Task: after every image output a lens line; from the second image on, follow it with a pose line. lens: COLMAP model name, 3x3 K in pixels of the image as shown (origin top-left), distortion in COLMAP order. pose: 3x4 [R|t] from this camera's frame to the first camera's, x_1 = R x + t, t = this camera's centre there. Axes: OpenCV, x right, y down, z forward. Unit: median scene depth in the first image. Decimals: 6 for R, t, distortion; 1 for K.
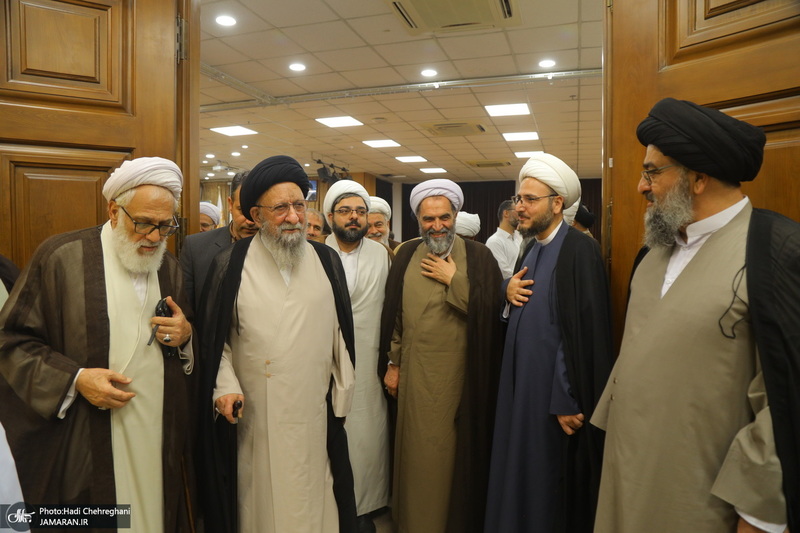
lens RADIAL K [[550.2, 0, 400.0], [0, 550.2, 266.5], [0, 0, 1]] dist [-0.131928, 0.096299]
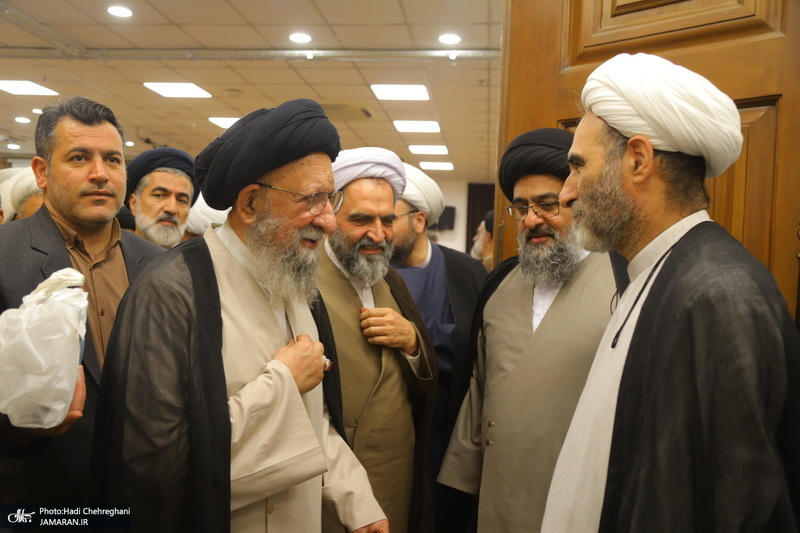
lens RADIAL K [[754.6, 0, 400.0], [0, 754.6, 266.5], [0, 0, 1]] dist [-0.002249, 0.078771]
pose [[0.982597, 0.037865, 0.181851, 0.009608], [-0.032425, 0.998936, -0.032796, -0.001065], [-0.182899, 0.026329, 0.982779, -0.074023]]
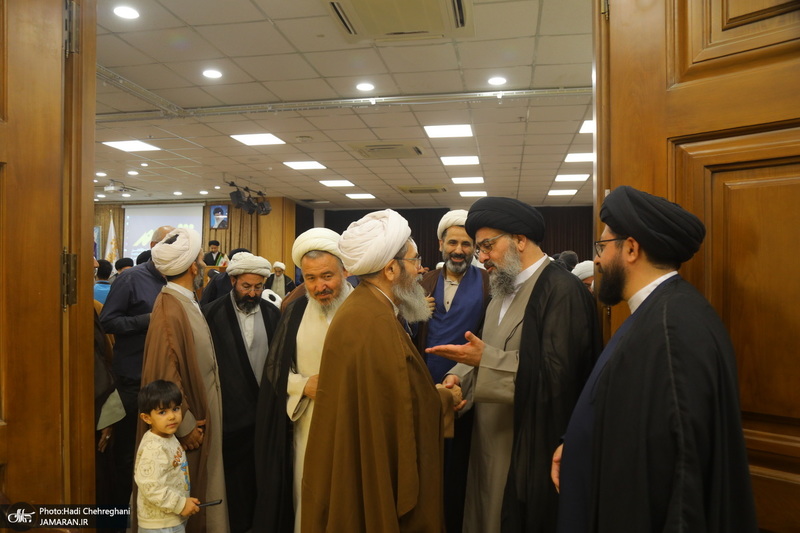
lens RADIAL K [[577.7, 0, 381.3], [0, 577.7, 266.4], [0, 0, 1]] dist [-0.096237, 0.089096]
pose [[0.991136, 0.001960, 0.132835, -0.043075], [0.004343, 0.998879, -0.047144, -0.020643], [-0.132779, 0.047303, 0.990016, 0.084303]]
